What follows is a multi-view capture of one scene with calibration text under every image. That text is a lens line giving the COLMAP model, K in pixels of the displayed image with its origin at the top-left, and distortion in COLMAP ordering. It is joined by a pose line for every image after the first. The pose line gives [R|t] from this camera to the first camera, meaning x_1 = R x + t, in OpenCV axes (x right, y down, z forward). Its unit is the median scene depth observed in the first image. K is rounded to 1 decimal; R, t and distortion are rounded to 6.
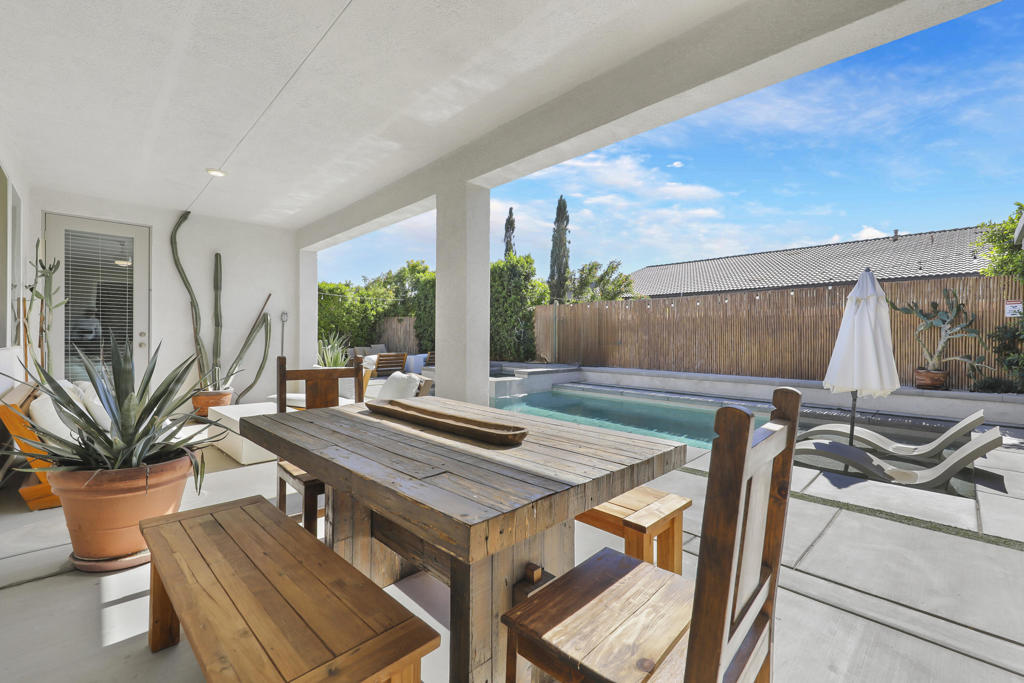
lens RADIAL K [[446.0, 0, 512.0], [0, 446.0, 341.5], [0, 0, 1]] dist [0.003283, -0.000133]
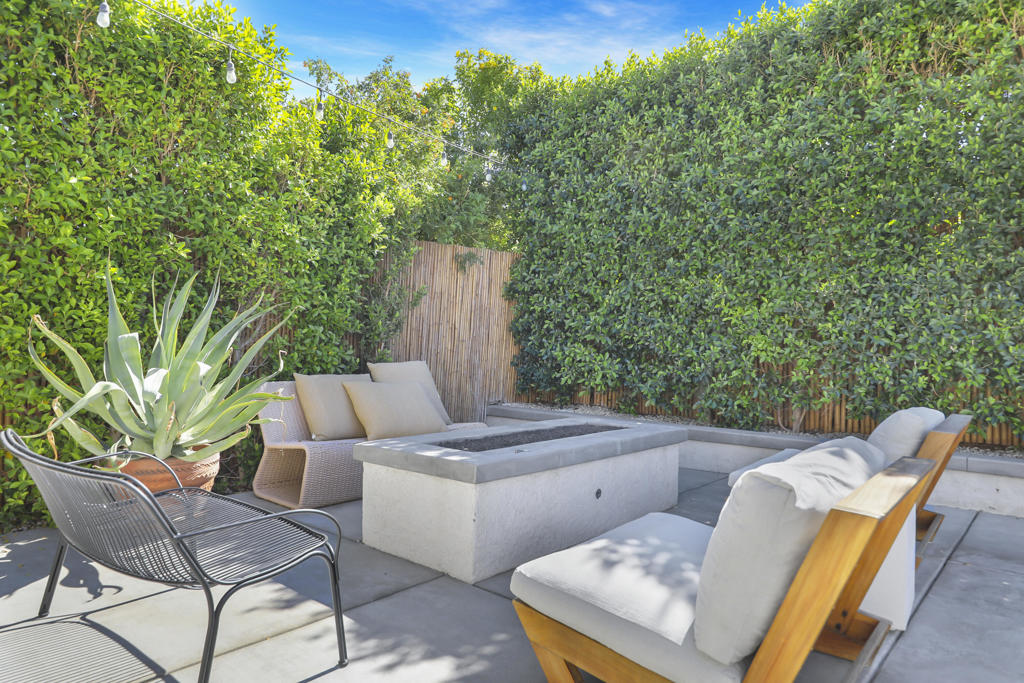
lens RADIAL K [[677.4, 0, 512.0], [0, 677.4, 341.5], [0, 0, 1]] dist [0.001179, 0.000264]
pose [[0.994495, -0.001304, 0.104778, -0.342938], [0.003145, 0.999844, -0.017406, 0.003292], [-0.104739, 0.017639, 0.994343, 0.831580]]
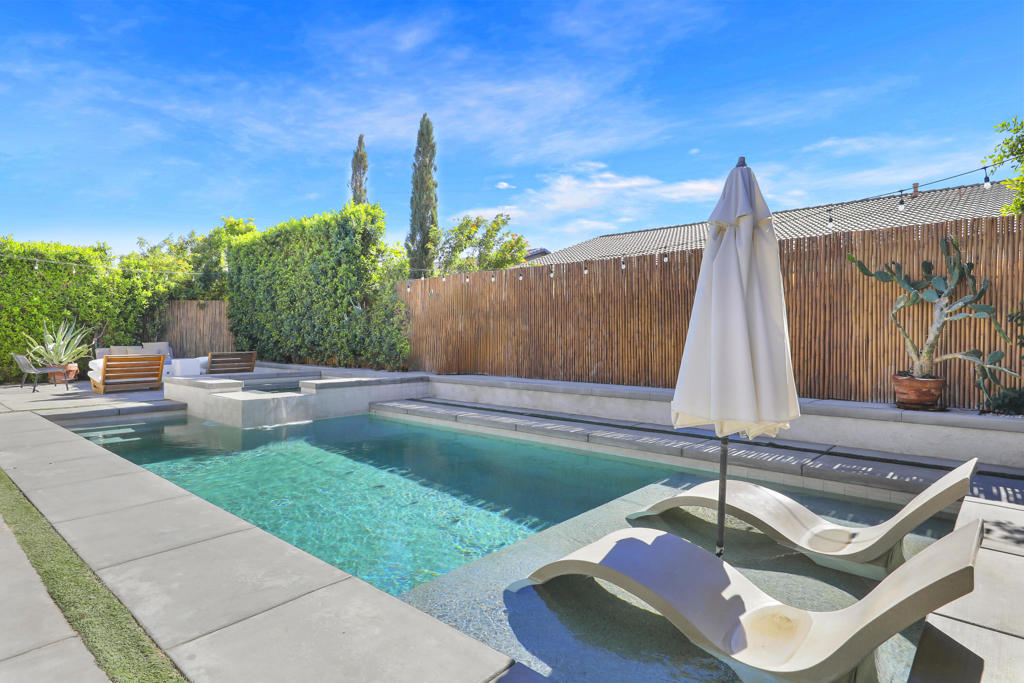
lens RADIAL K [[577.0, 0, 512.0], [0, 577.0, 341.5], [0, 0, 1]] dist [0.015702, 0.001791]
pose [[0.996876, -0.003673, 0.078897, 0.178854], [0.003647, 0.999993, 0.000466, 0.008361], [-0.078898, -0.000177, 0.996883, 0.146206]]
